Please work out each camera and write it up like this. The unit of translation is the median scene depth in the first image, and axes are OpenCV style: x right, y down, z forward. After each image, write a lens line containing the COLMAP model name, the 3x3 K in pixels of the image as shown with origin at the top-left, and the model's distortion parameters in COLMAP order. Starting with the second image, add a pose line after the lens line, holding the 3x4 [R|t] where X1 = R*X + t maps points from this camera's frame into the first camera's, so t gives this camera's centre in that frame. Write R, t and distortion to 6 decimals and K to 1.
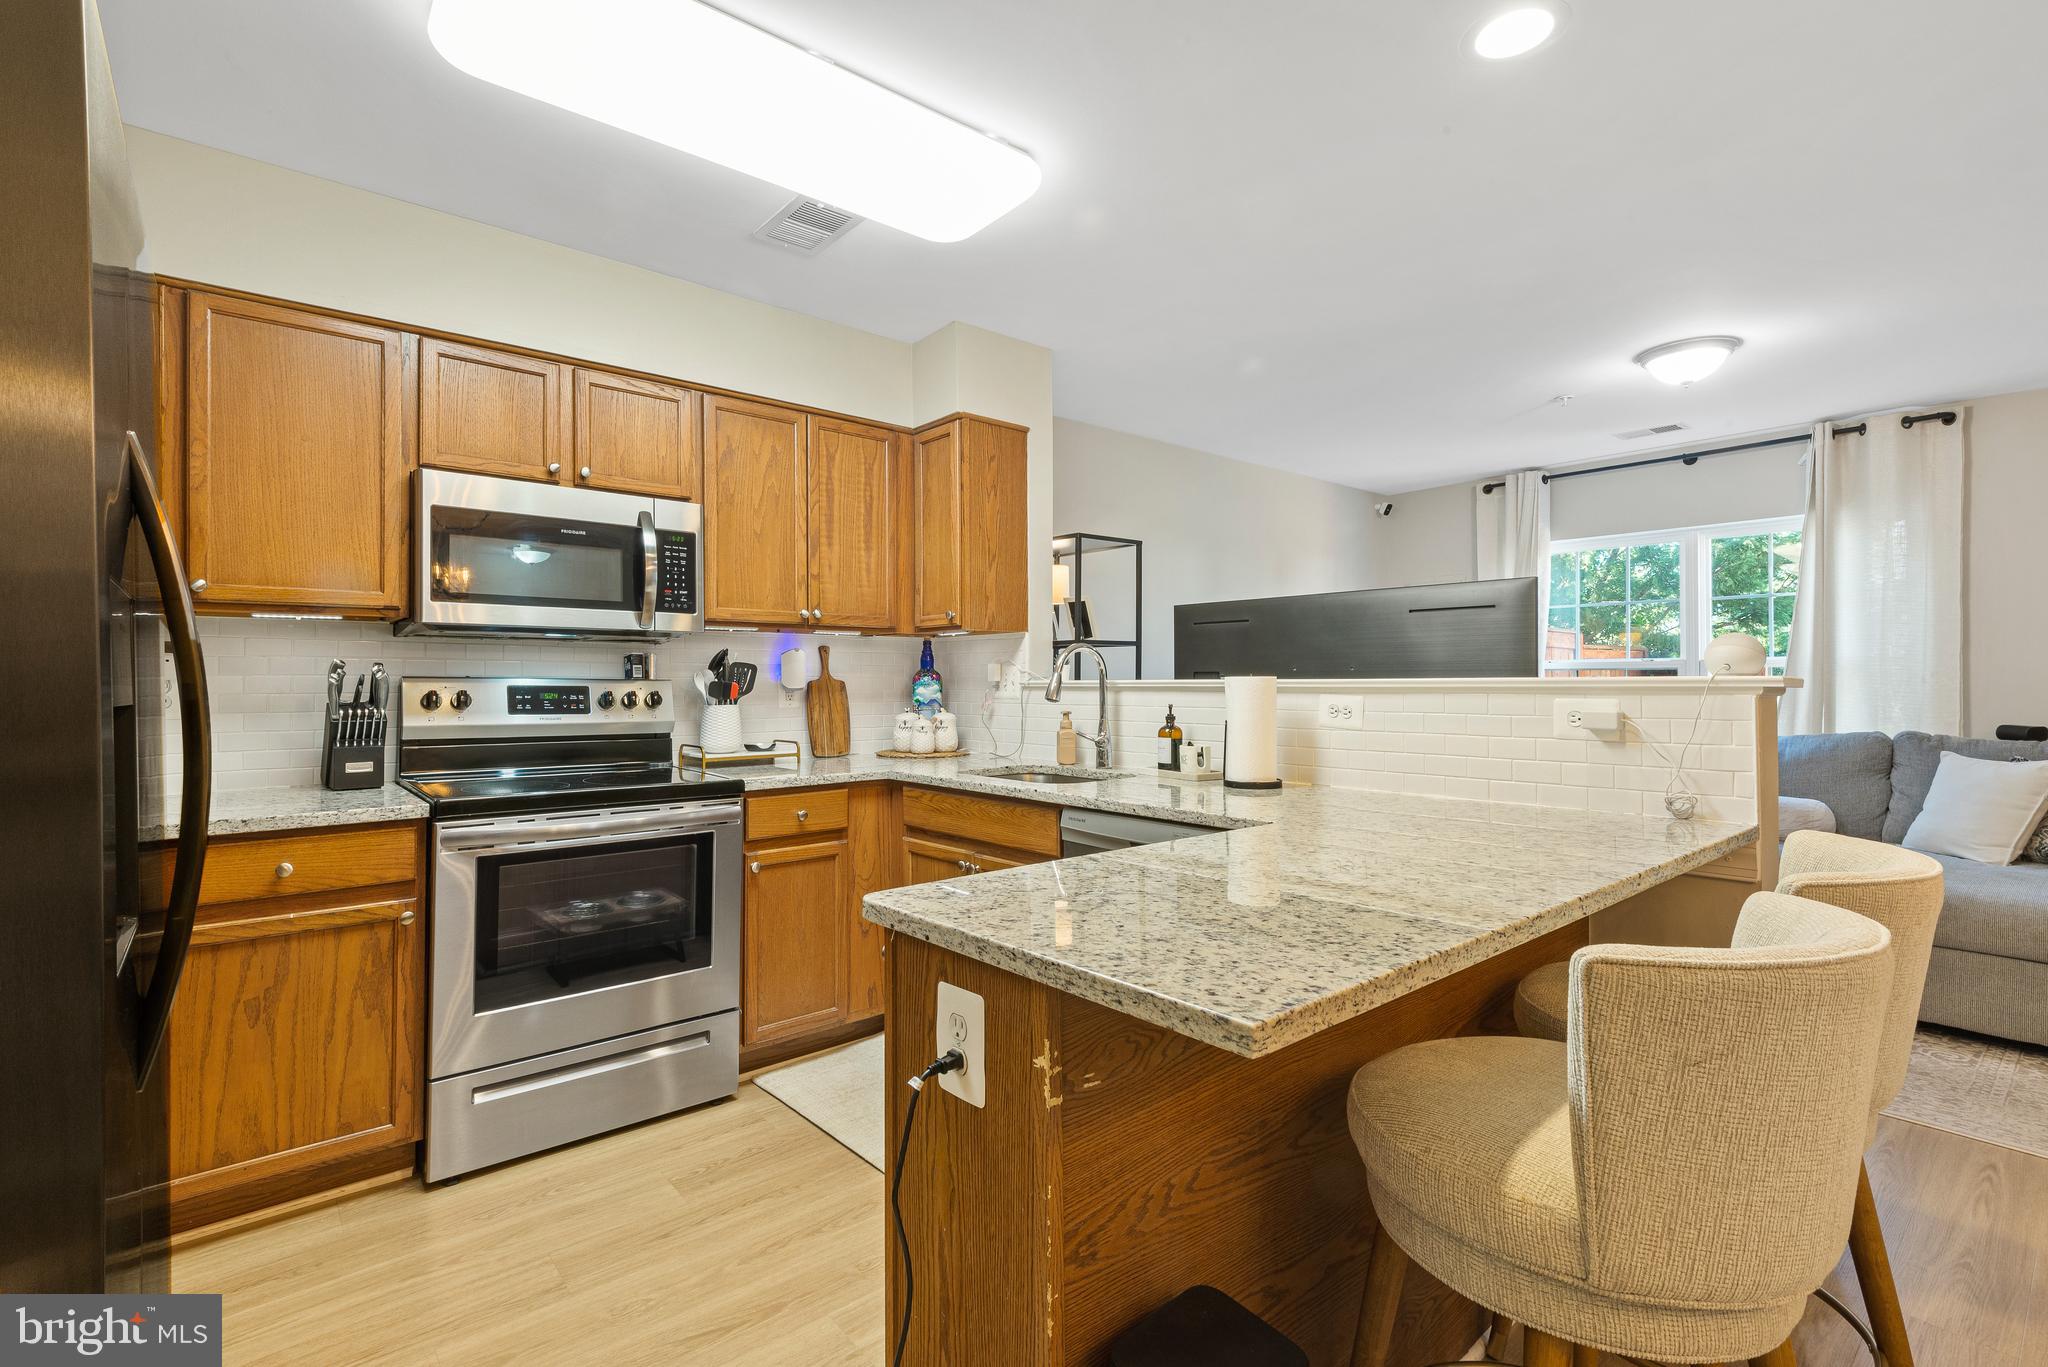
lens RADIAL K [[929.2, 0, 1009.5], [0, 929.2, 668.9], [0, 0, 1]] dist [0.029116, -0.013629]
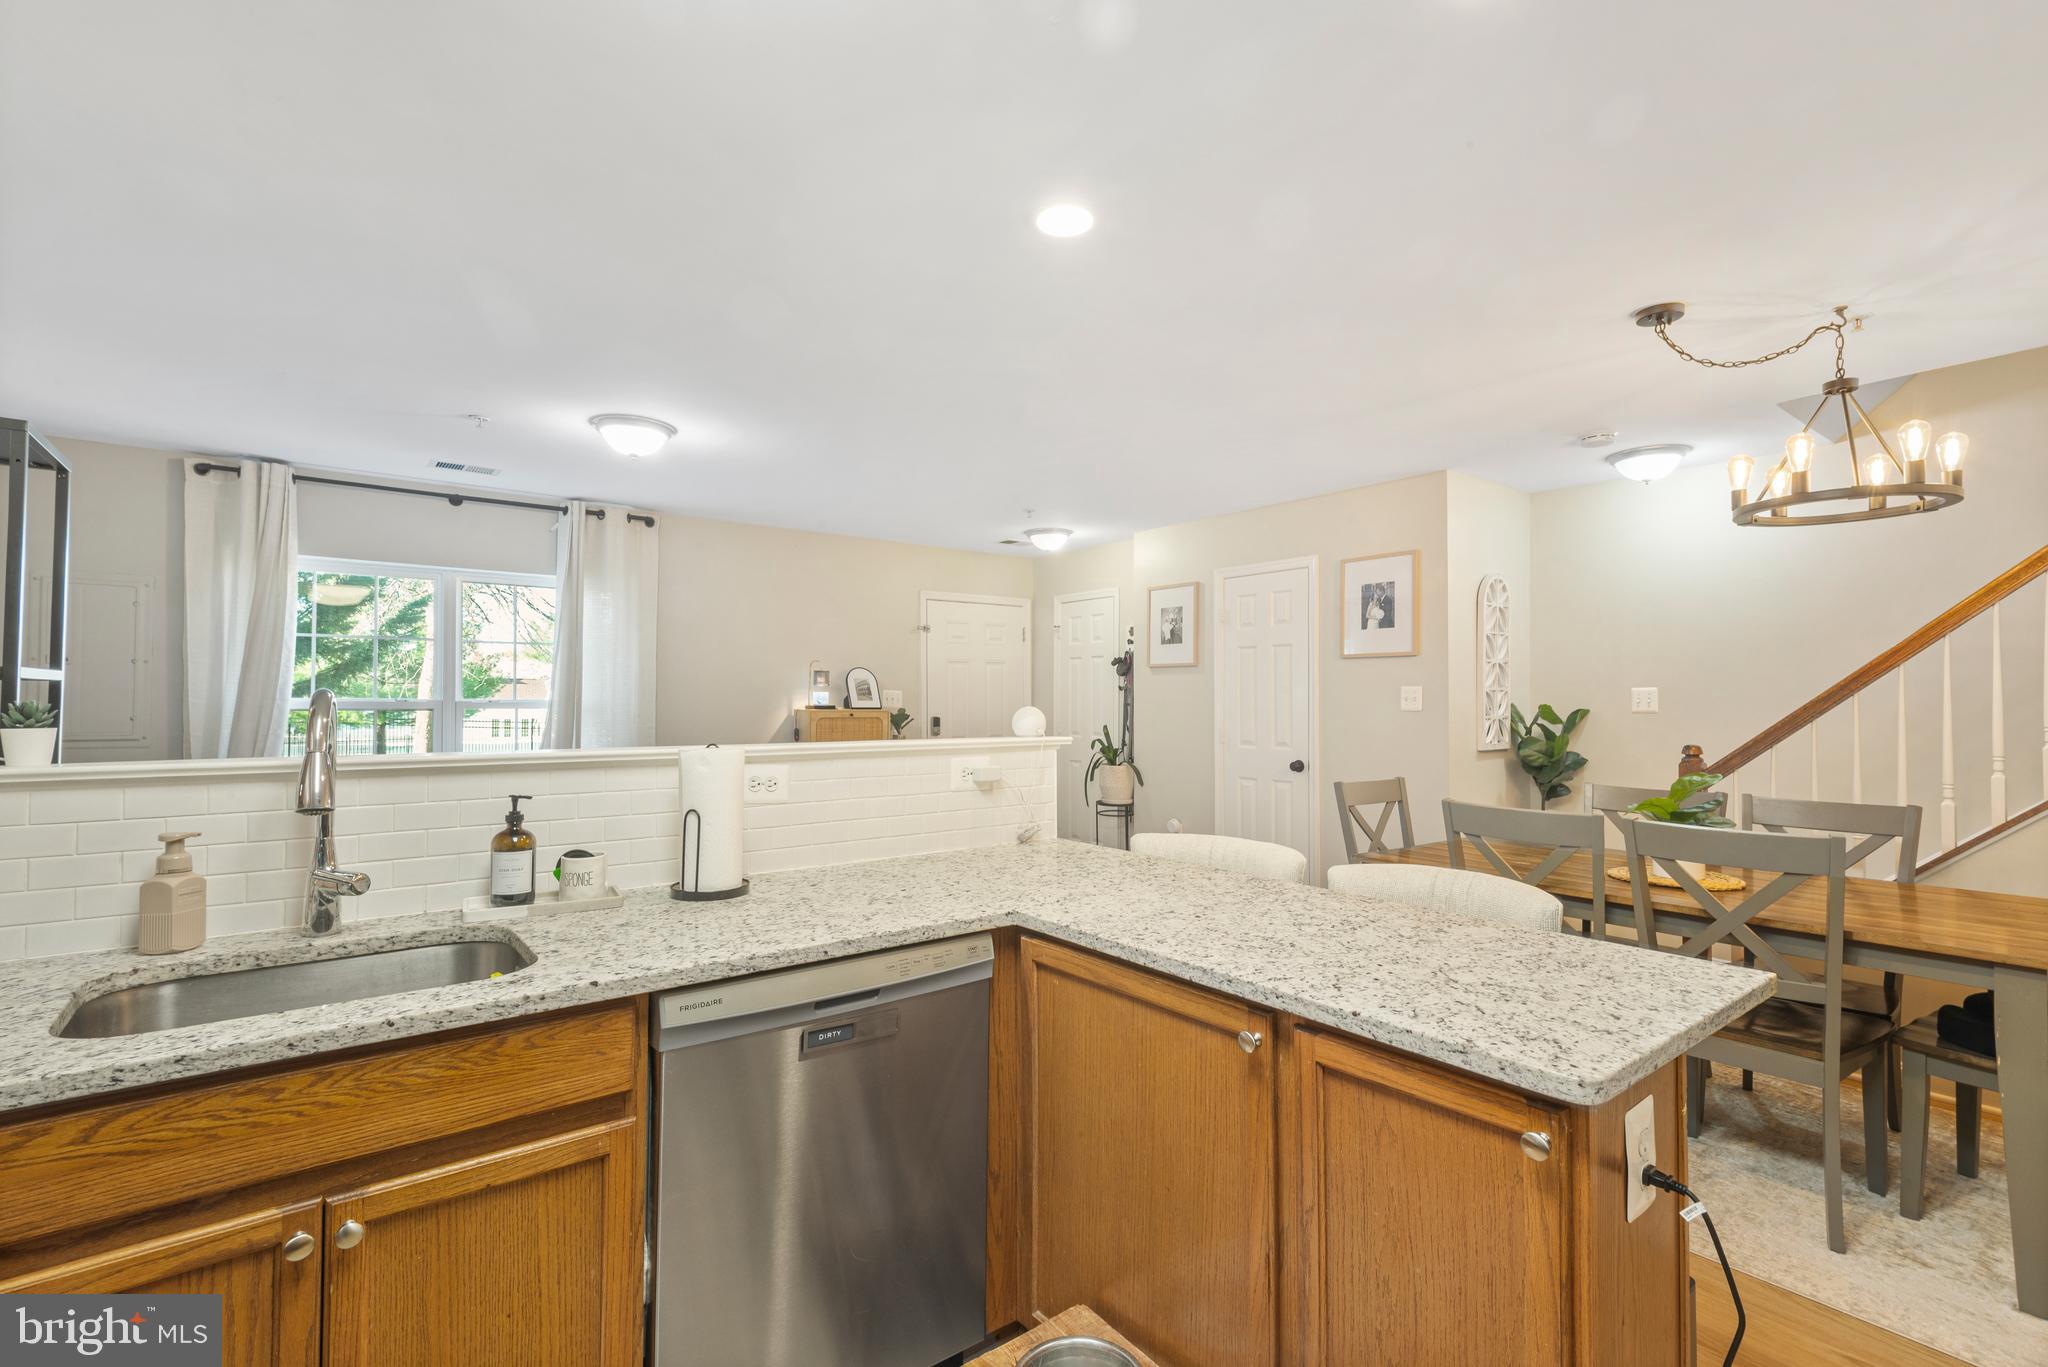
lens RADIAL K [[929.2, 0, 1016.9], [0, 929.2, 666.2], [0, 0, 1]] dist [0.029116, -0.013629]
pose [[0.044039, 0.040417, 0.998212, -0.428016], [-0.017042, 0.999066, -0.039700, -0.028560], [-0.998884, -0.015263, 0.044687, 0.628528]]
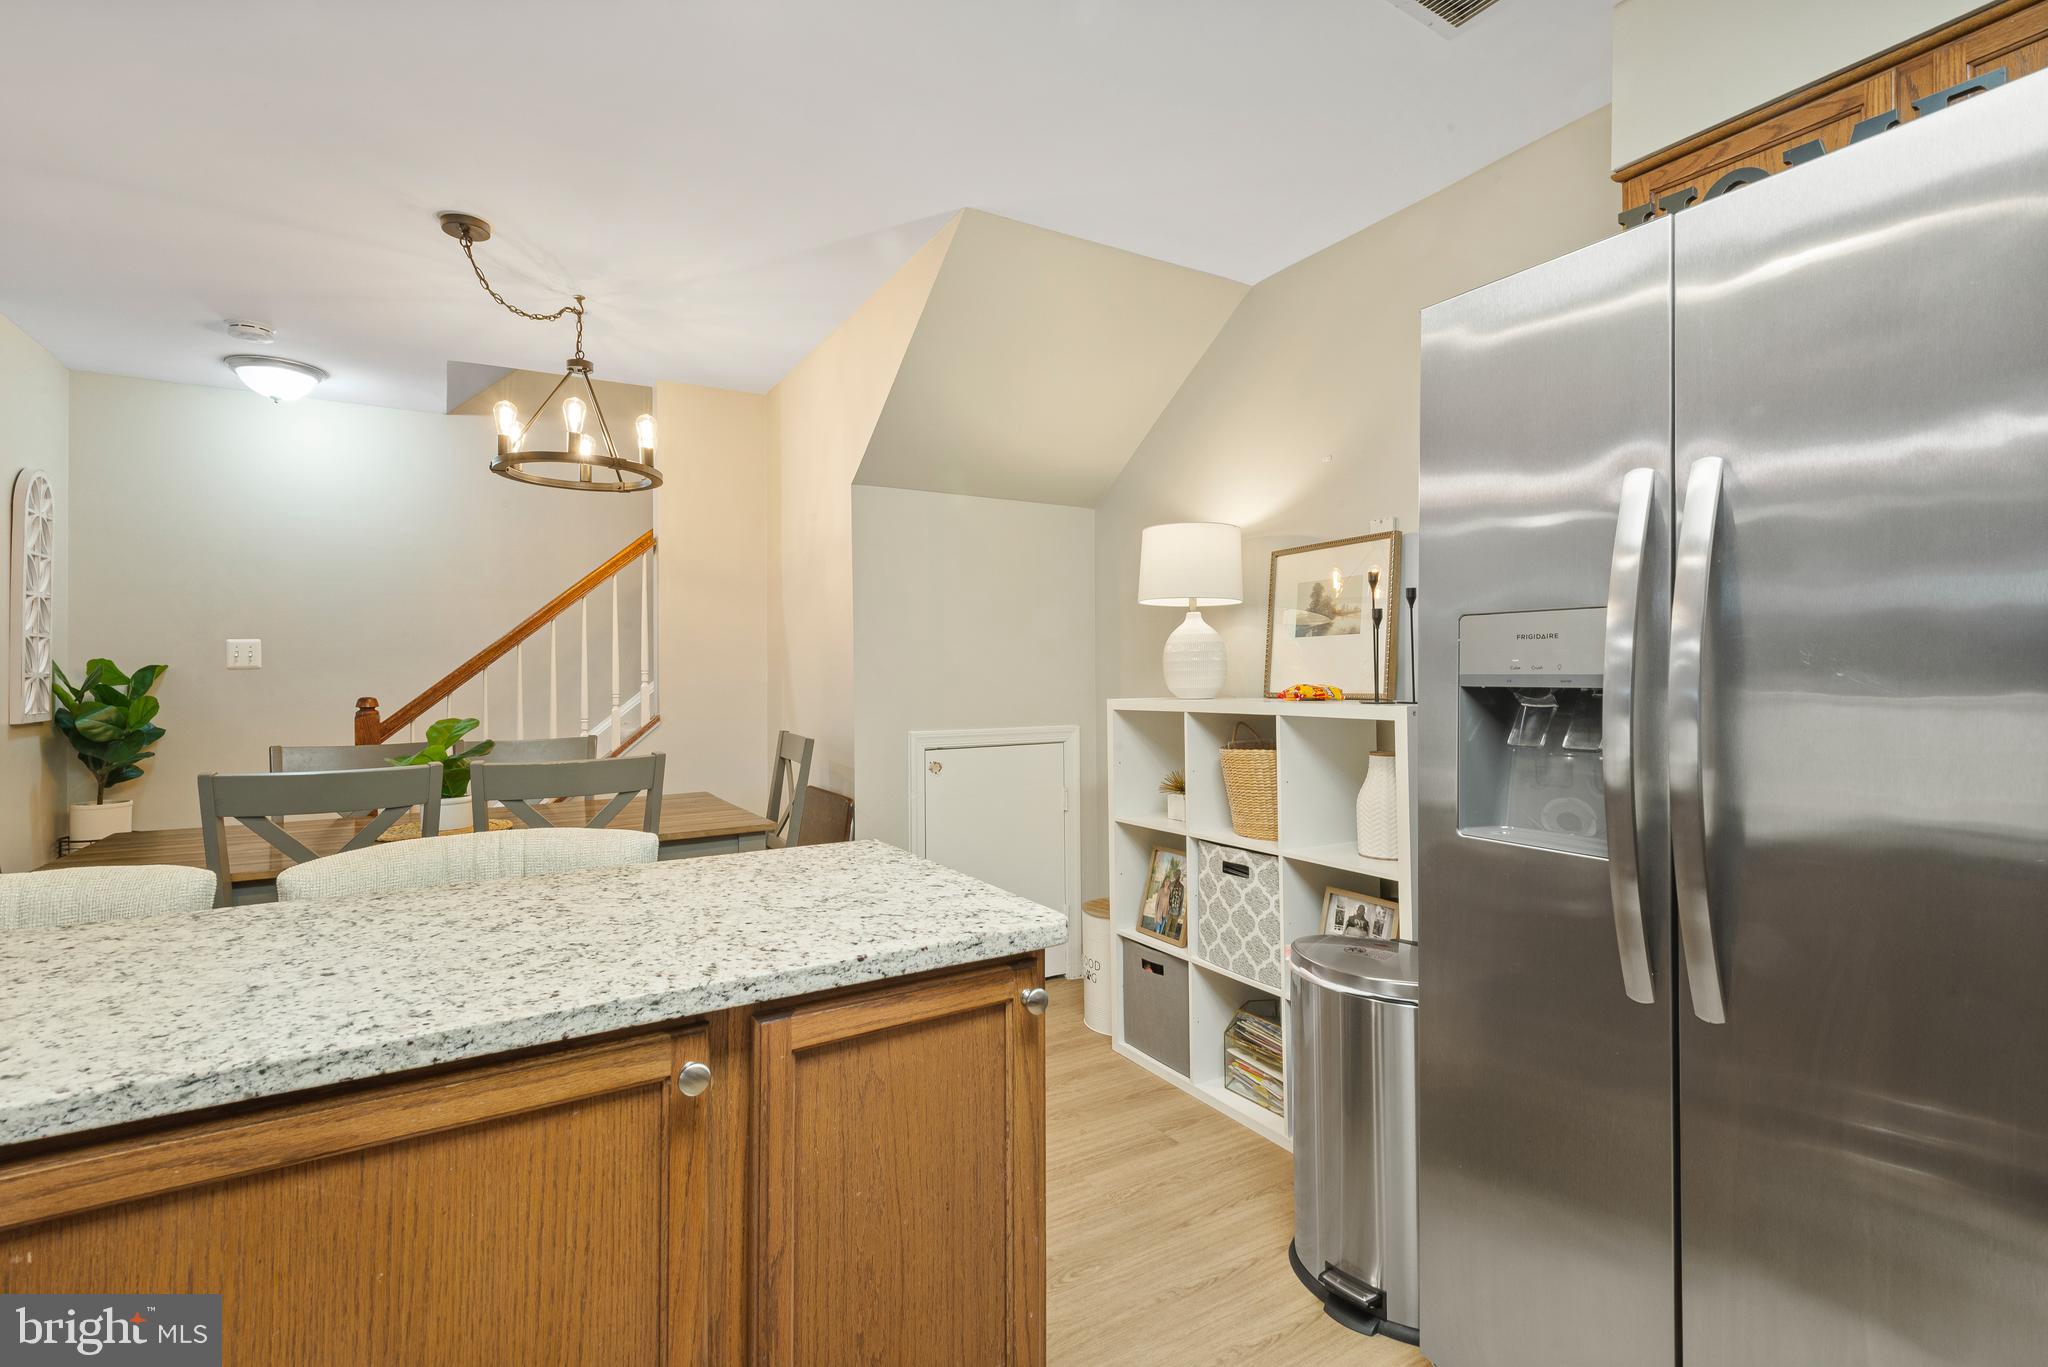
lens RADIAL K [[929.2, 0, 1016.4], [0, 929.2, 668.3], [0, 0, 1]] dist [0.029116, -0.013629]
pose [[-0.987725, 0.012621, 0.155690, -0.106540], [0.009128, 0.999691, -0.023133, 0.011530], [-0.155934, -0.021428, -0.987535, 0.817915]]
